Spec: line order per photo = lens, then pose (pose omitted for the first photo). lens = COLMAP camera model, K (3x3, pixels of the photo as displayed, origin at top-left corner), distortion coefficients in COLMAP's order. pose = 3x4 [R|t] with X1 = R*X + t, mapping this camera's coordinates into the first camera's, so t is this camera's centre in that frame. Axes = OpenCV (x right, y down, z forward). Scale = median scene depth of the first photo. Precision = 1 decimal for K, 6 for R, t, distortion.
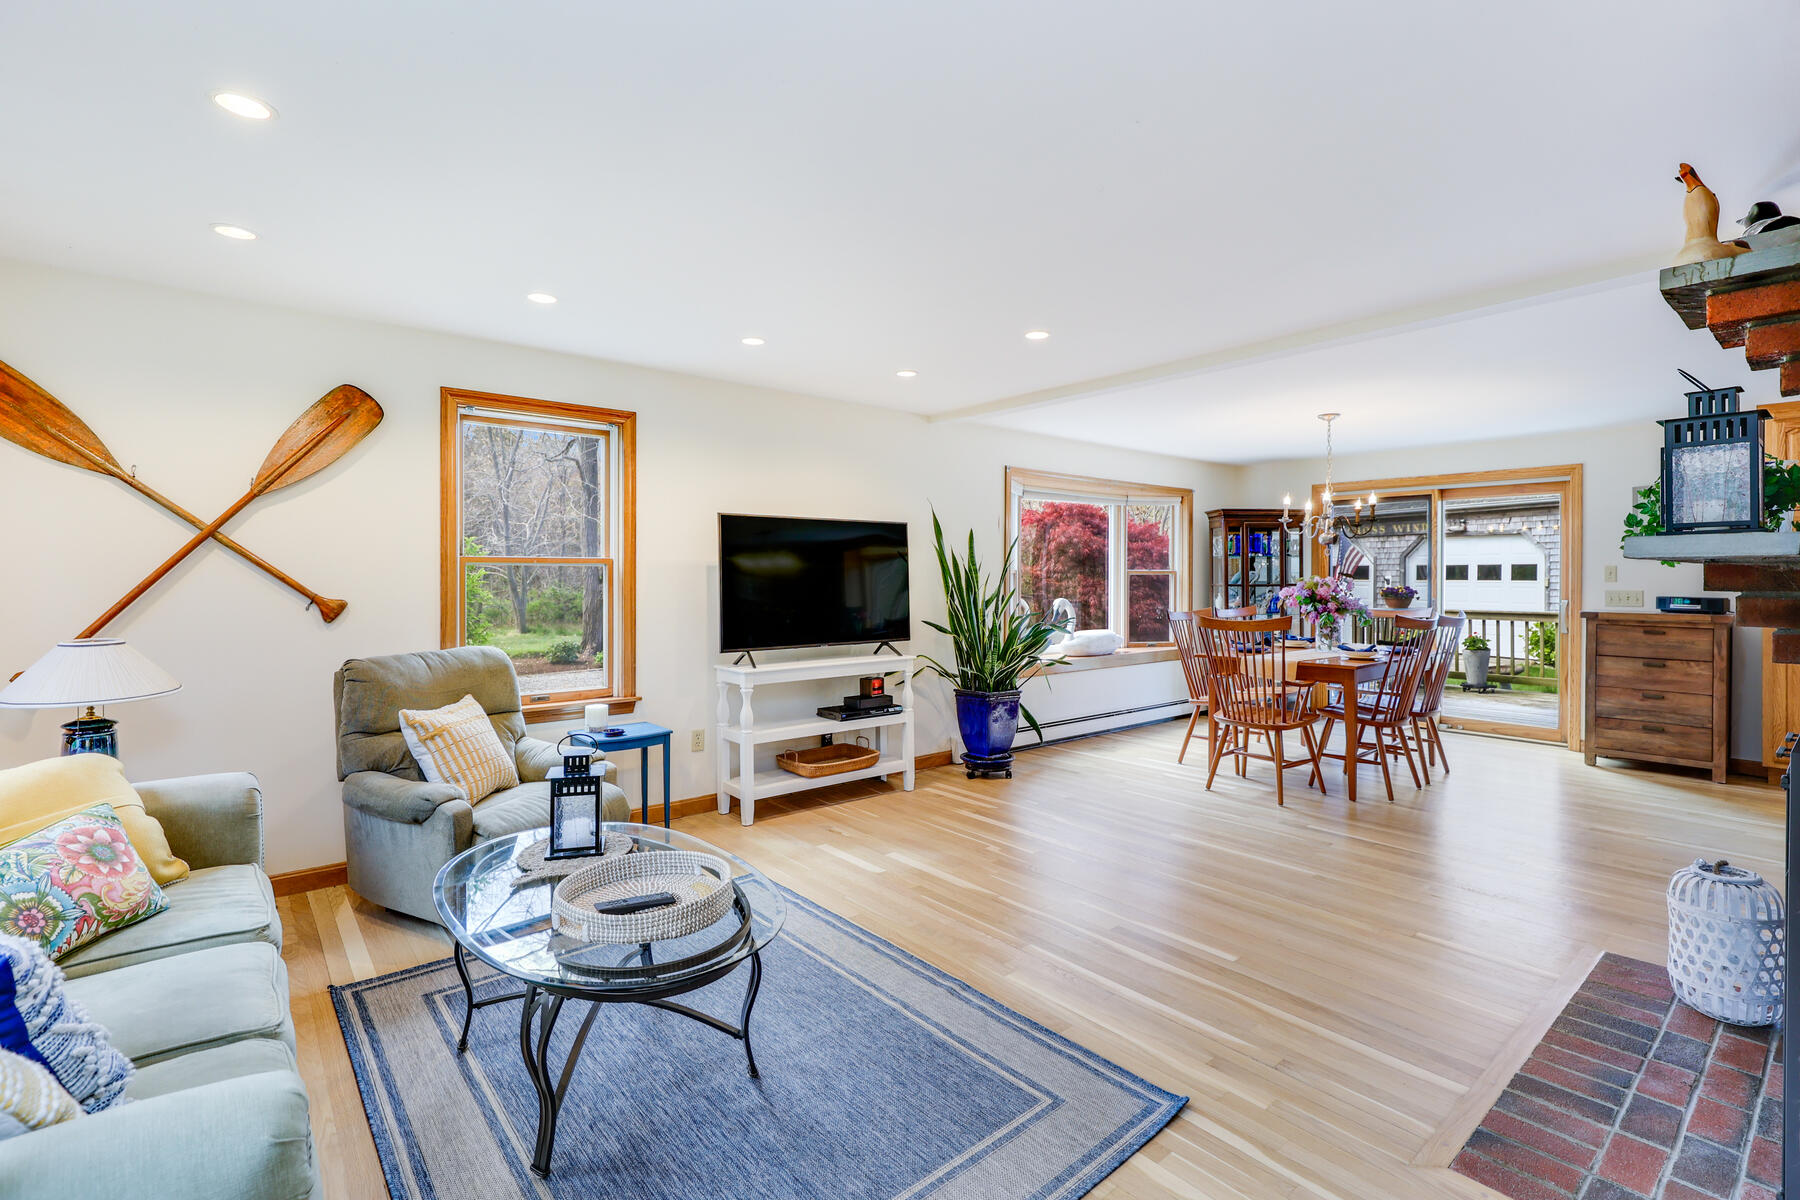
lens RADIAL K [[842.7, 0, 900.0], [0, 842.7, 600.0], [0, 0, 1]] dist [0.001207, -0.000089]
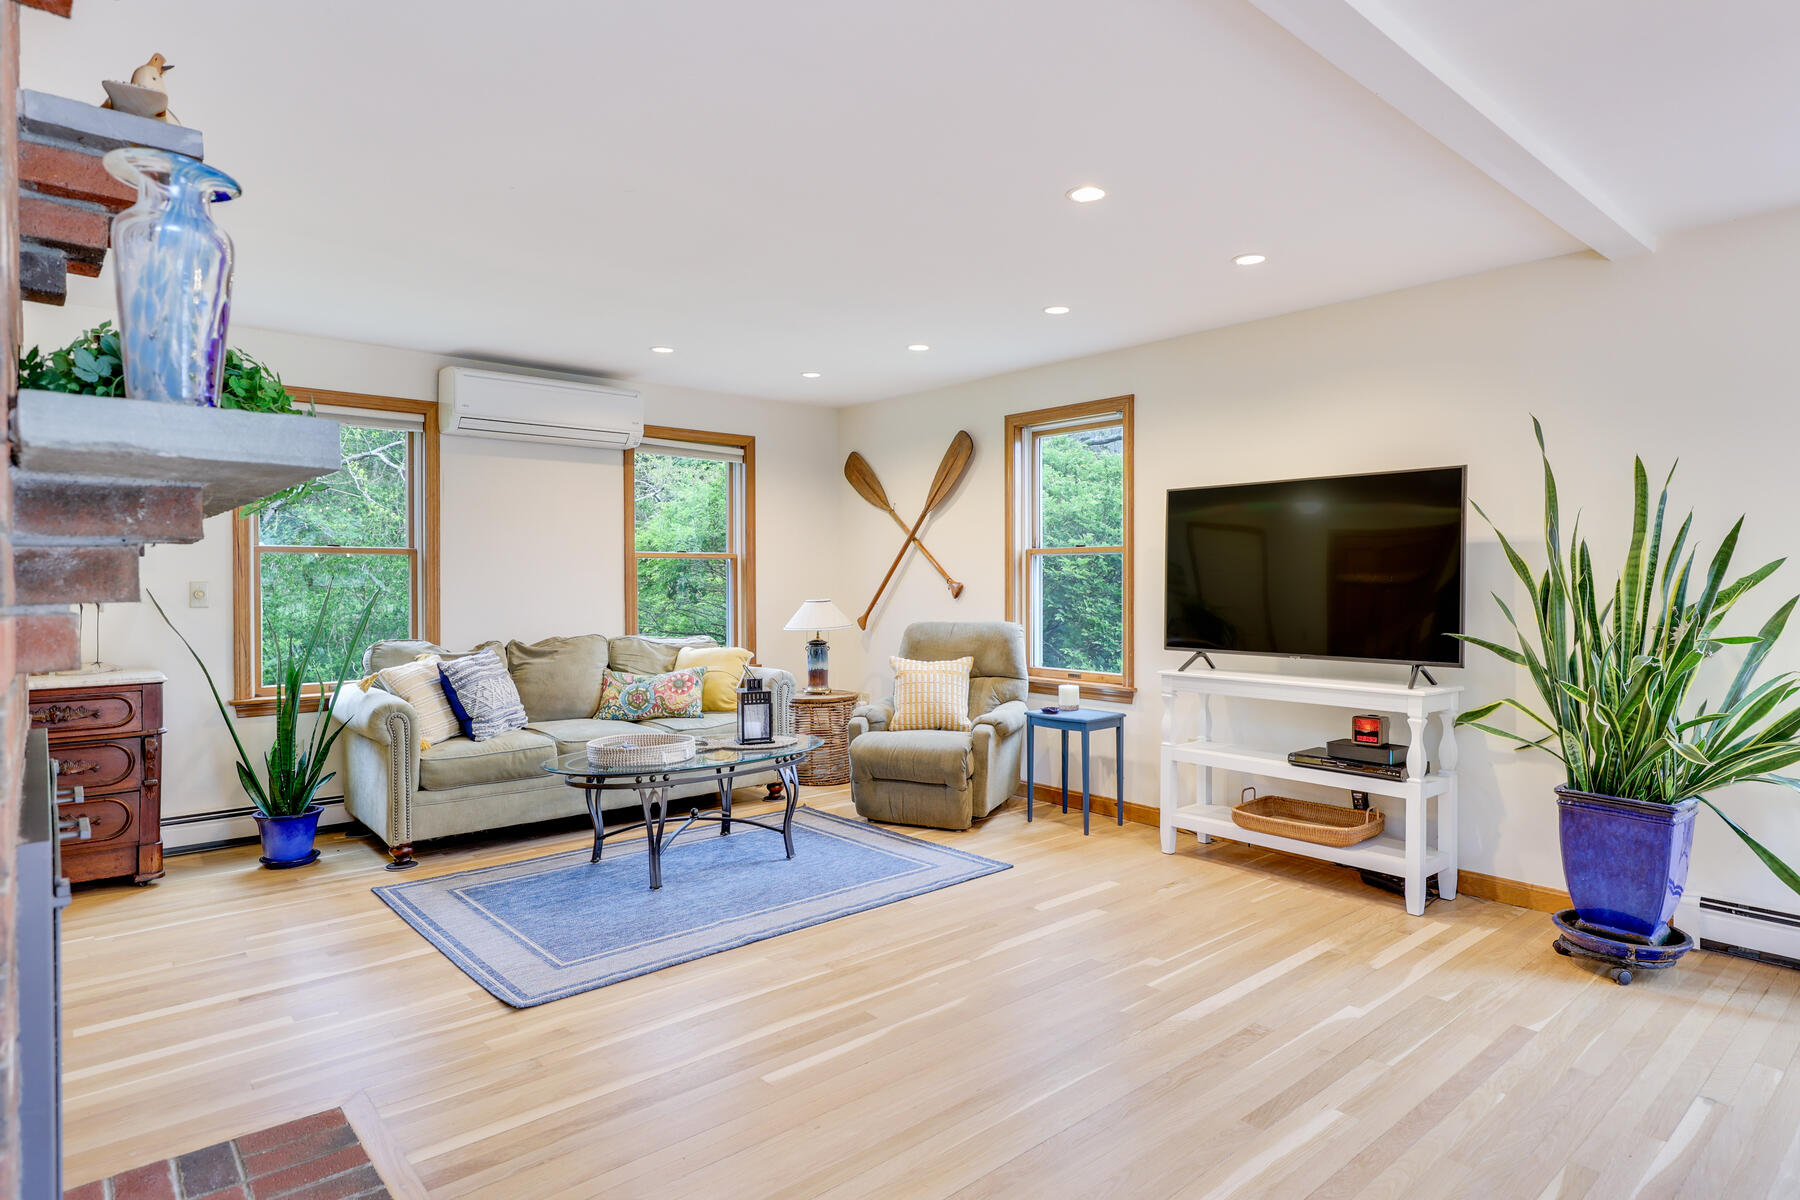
lens RADIAL K [[966.7, 0, 900.0], [0, 966.7, 600.0], [0, 0, 1]] dist [0.003074, 0.000641]
pose [[0.014091, 0.023967, -0.999613, 0.856528], [-0.024006, 0.999433, 0.023624, -0.006164], [0.999613, 0.023664, 0.014658, 0.767914]]
